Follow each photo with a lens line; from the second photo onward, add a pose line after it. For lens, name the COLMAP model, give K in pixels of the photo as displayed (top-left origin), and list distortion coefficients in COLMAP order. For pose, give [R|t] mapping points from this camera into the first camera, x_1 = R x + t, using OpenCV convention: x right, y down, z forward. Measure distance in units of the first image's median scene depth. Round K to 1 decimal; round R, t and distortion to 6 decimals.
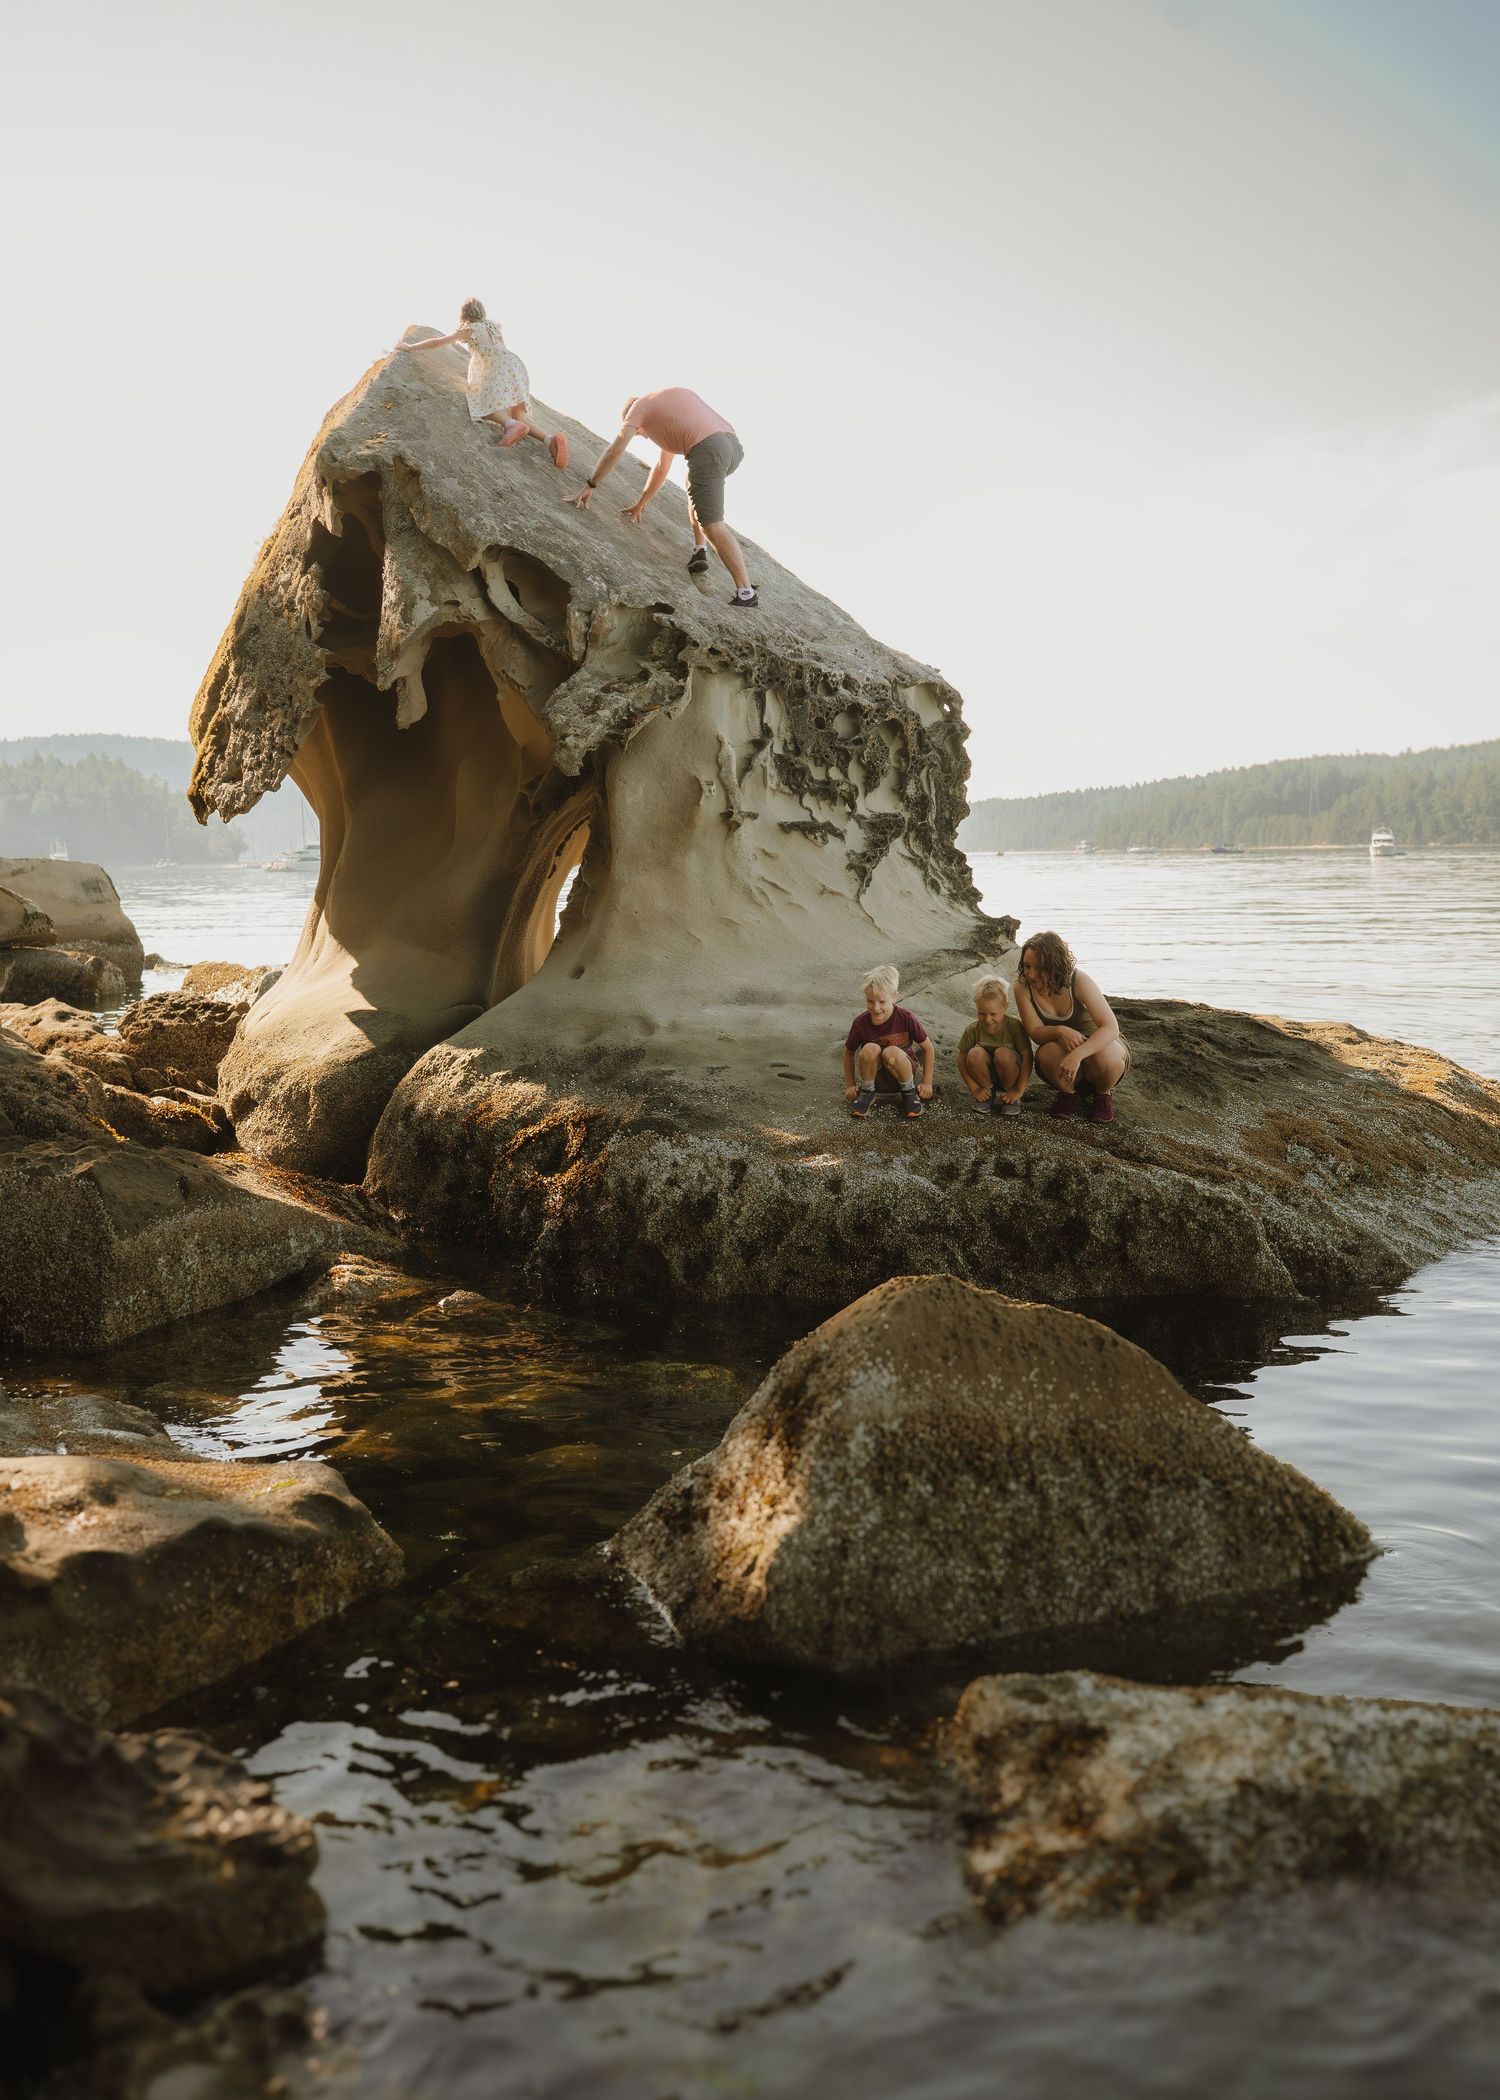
lens RADIAL K [[2109.0, 0, 749.1], [0, 2109.0, 1040.8], [0, 0, 1]] dist [-0.003578, 0.000688]
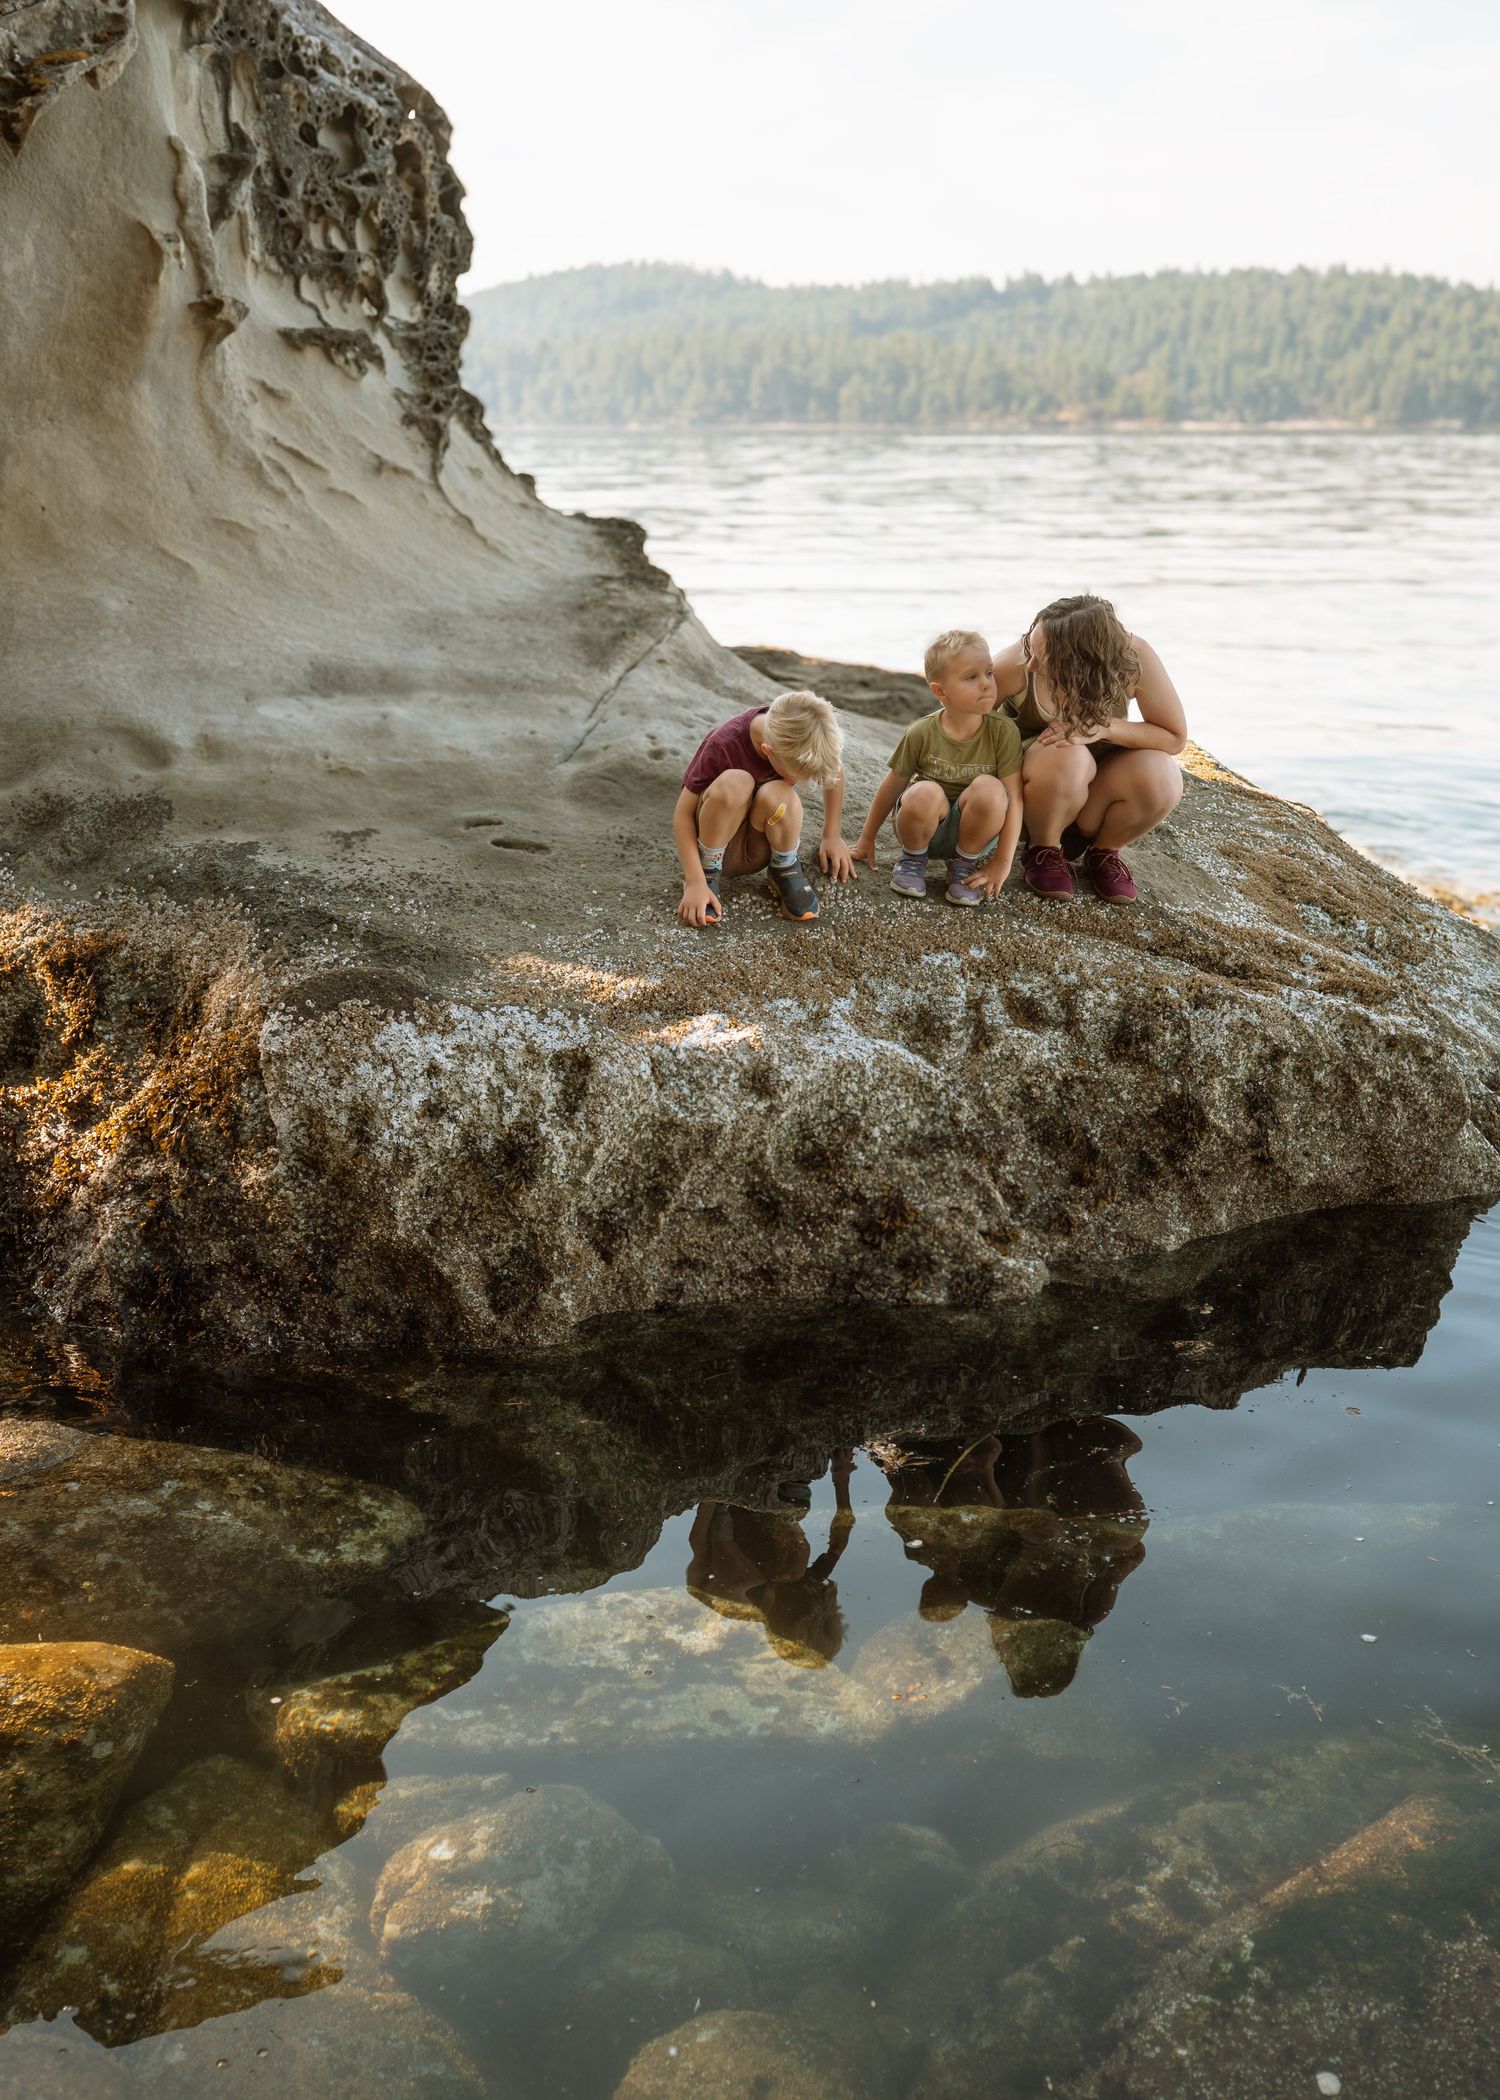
lens RADIAL K [[2248.3, 0, 752.3], [0, 2248.3, 1155.2], [0, 0, 1]] dist [-0.002601, 0.003451]
pose [[0.884118, -0.129607, 0.448929, -0.163058], [0.027707, 0.973612, 0.226520, -0.027978], [-0.466442, -0.187832, 0.864379, 0.437838]]
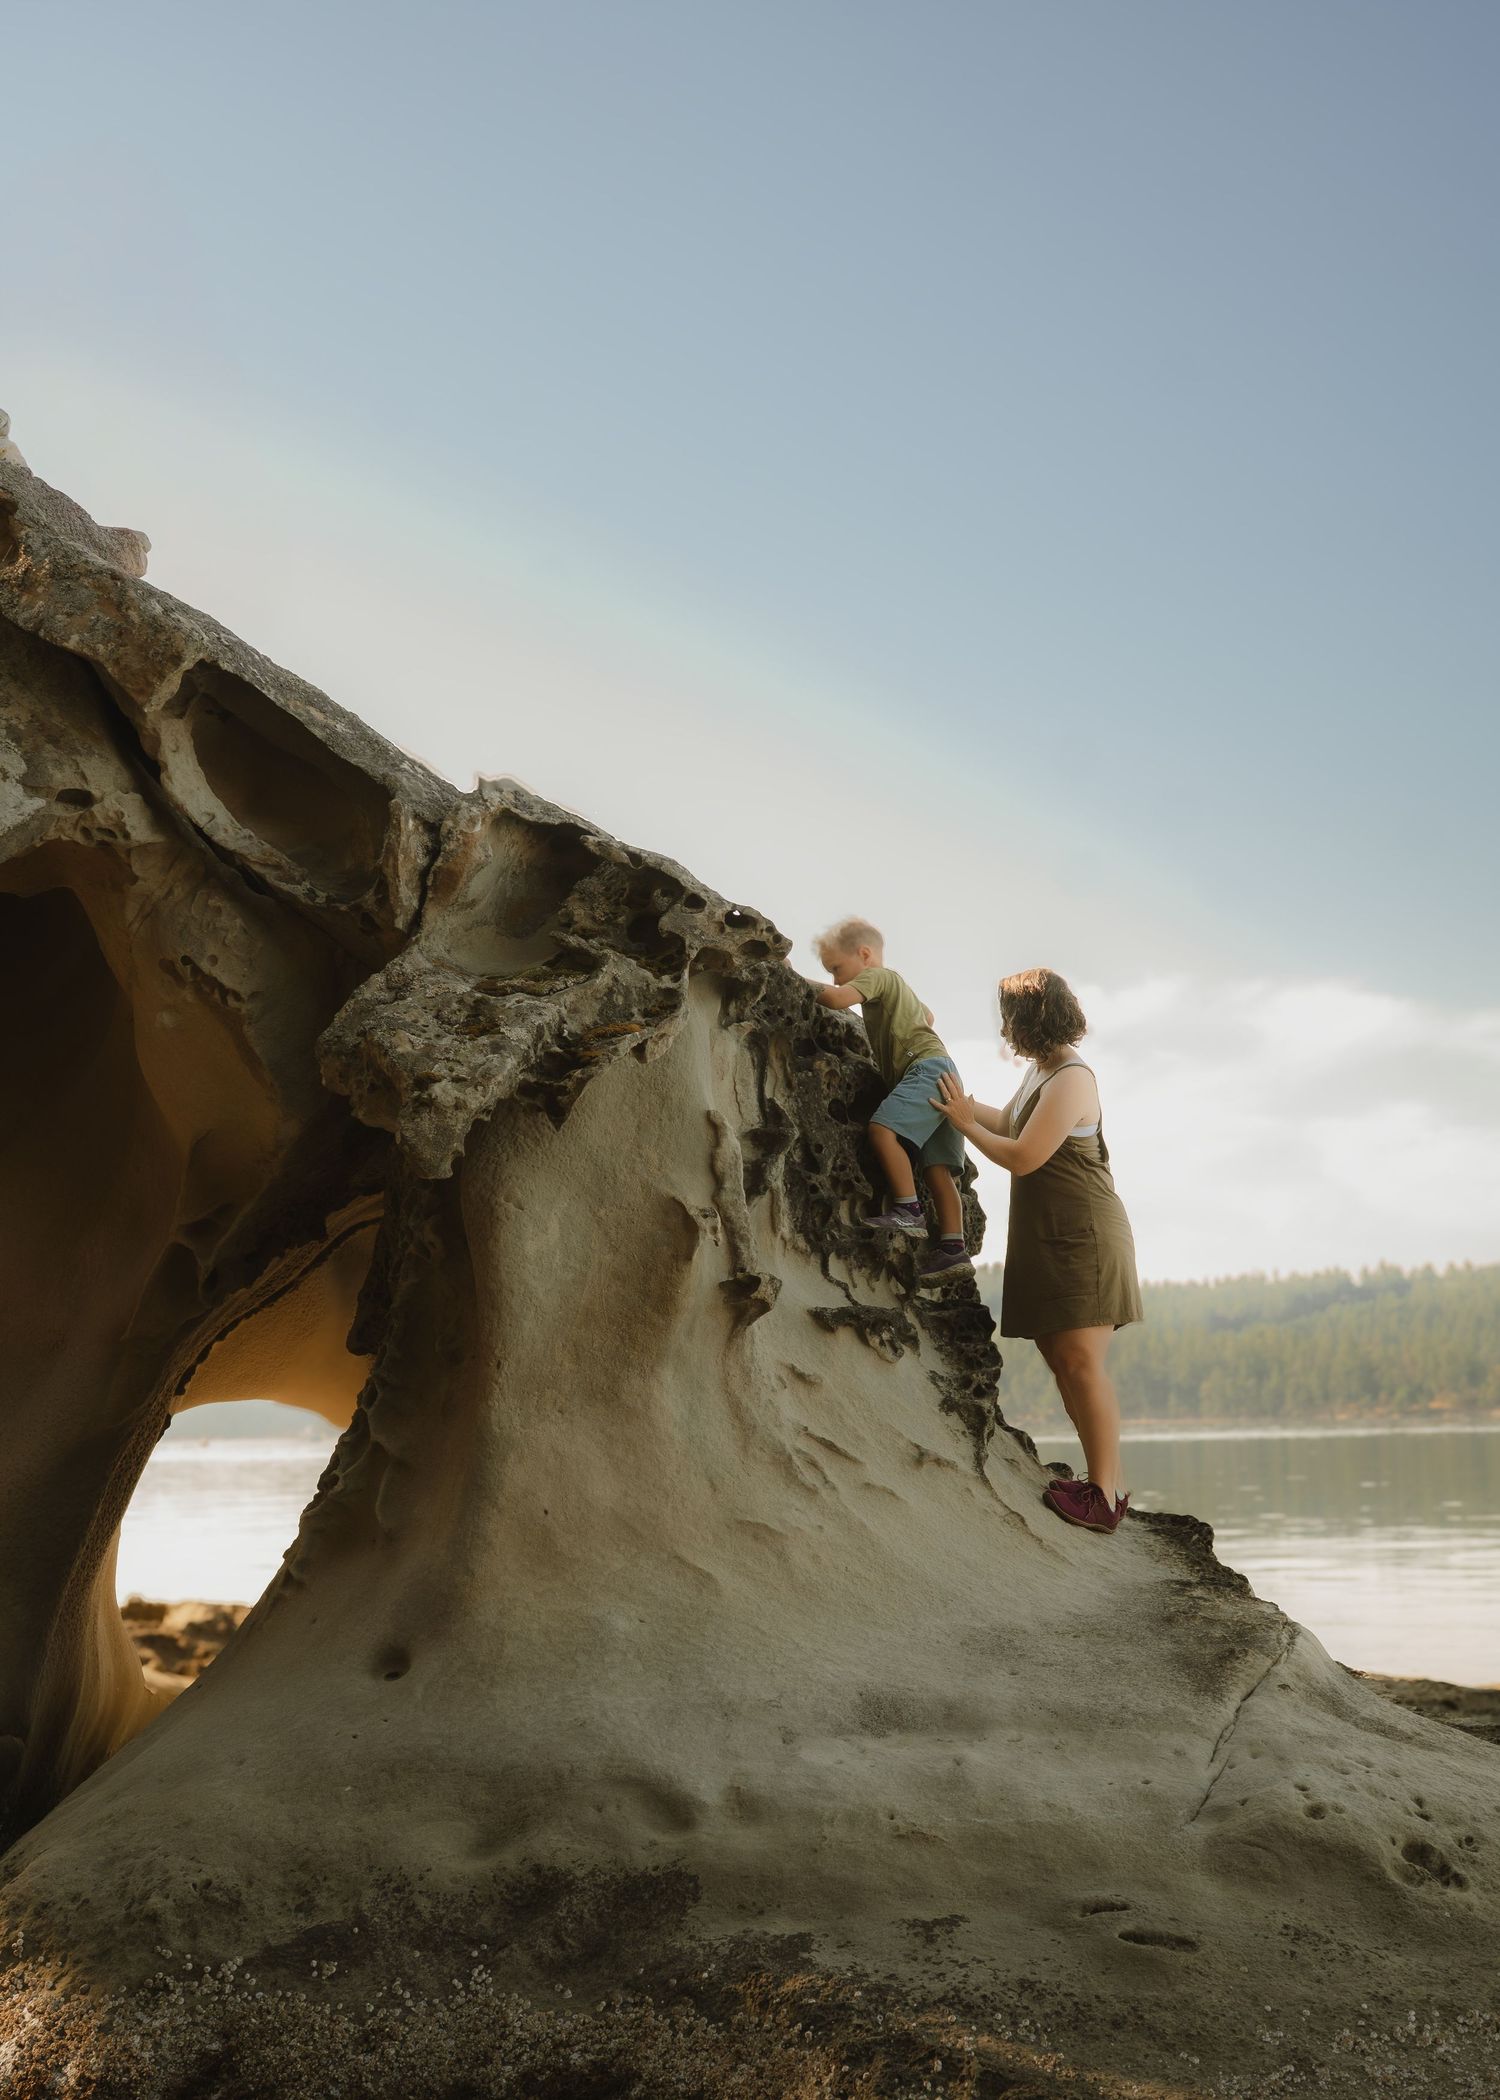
lens RADIAL K [[2380.6, 0, 830.3], [0, 2380.6, 1100.6], [0, 0, 1]] dist [-0.003538, -0.002790]
pose [[0.932627, 0.045614, 0.357948, -0.174273], [0.037594, 0.974298, -0.222105, -0.033273], [-0.358879, 0.220598, 0.906941, 0.531987]]
